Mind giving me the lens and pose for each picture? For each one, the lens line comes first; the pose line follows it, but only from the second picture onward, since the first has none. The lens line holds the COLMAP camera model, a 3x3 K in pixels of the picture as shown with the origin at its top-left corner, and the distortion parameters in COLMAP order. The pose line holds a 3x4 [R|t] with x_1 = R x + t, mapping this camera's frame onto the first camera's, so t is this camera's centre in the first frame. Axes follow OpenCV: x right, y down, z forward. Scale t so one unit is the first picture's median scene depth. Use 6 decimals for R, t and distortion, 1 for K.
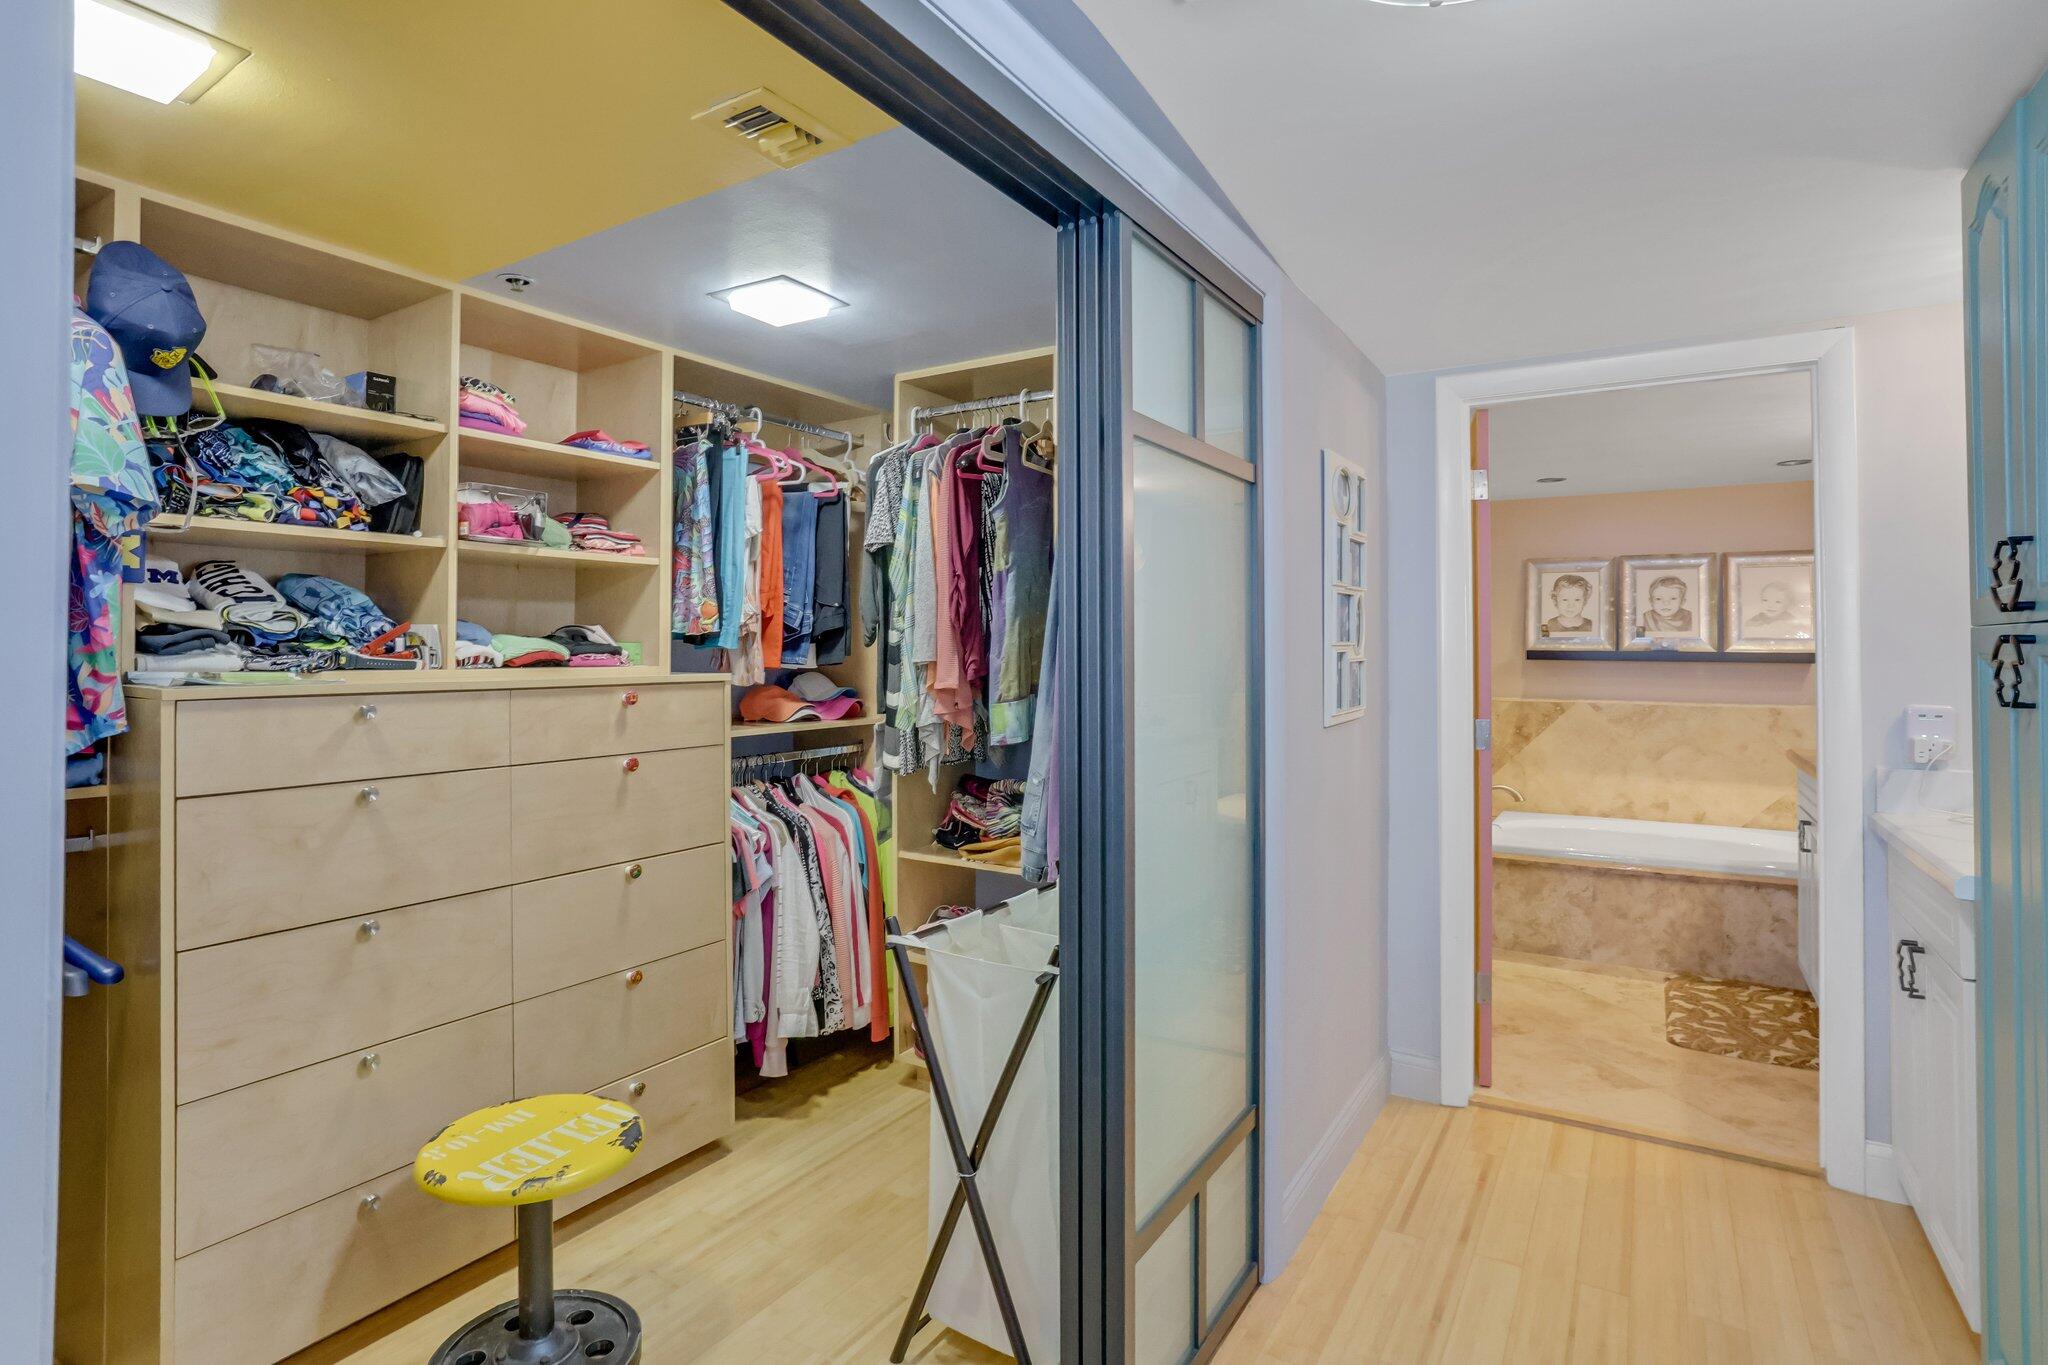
lens RADIAL K [[1038.5, 0, 1009.1], [0, 1038.5, 629.7], [0, 0, 1]] dist [-0.073294, 0.046488]
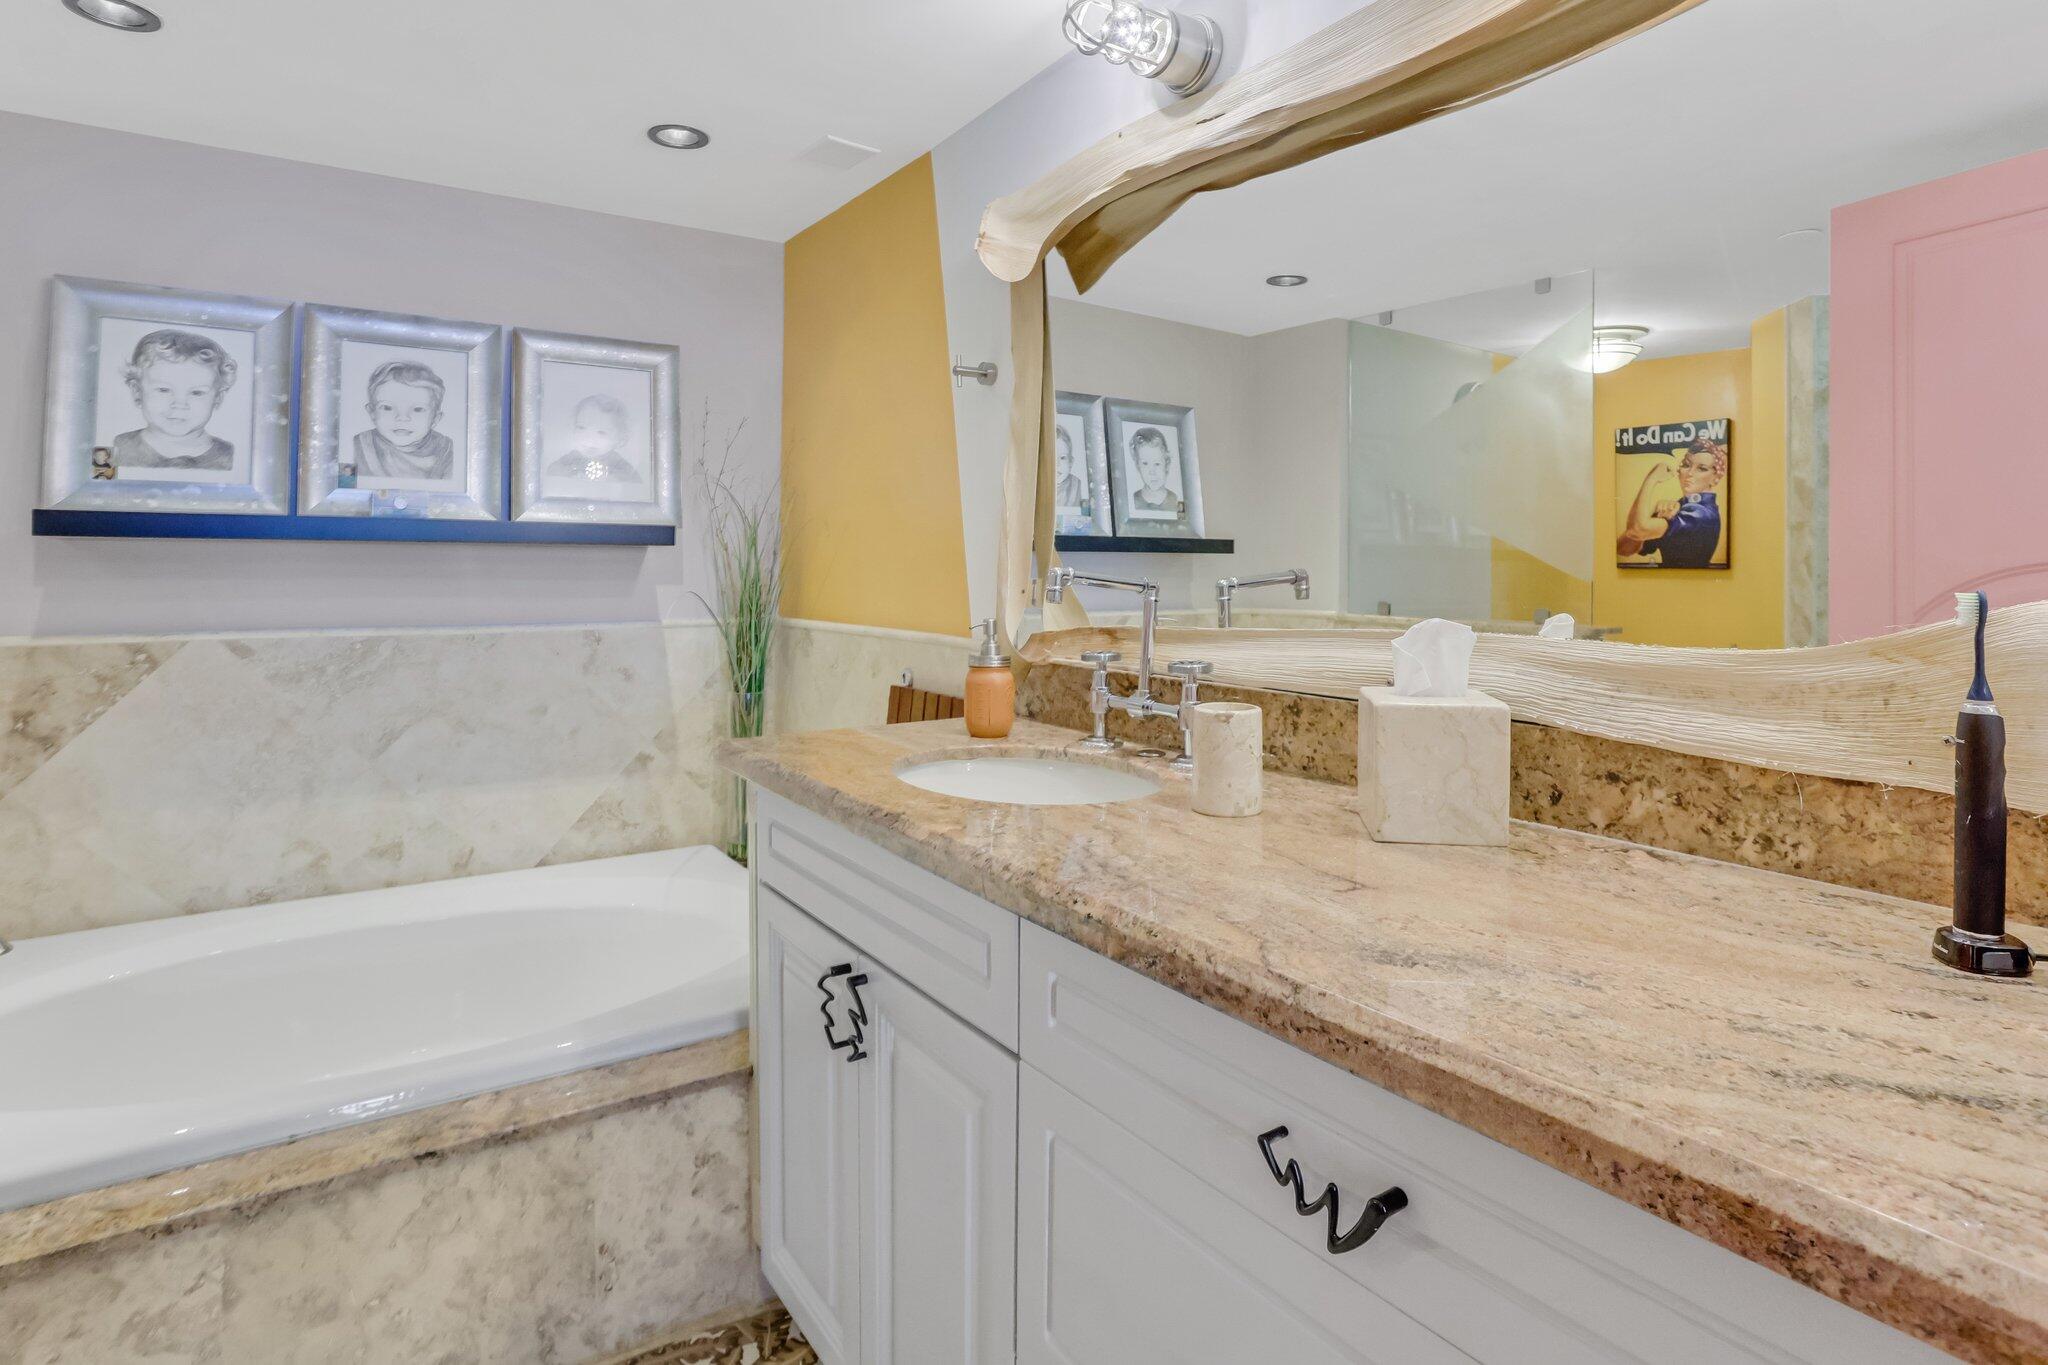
lens RADIAL K [[1082.0, 0, 1011.1], [0, 1082.0, 552.5], [0, 0, 1]] dist [-0.068842, 0.025457]
pose [[0.412083, 0.002871, 0.911142, 0.384162], [-0.022142, 0.999731, 0.006864, 0.031470], [-0.910877, -0.023003, 0.412036, 0.653722]]
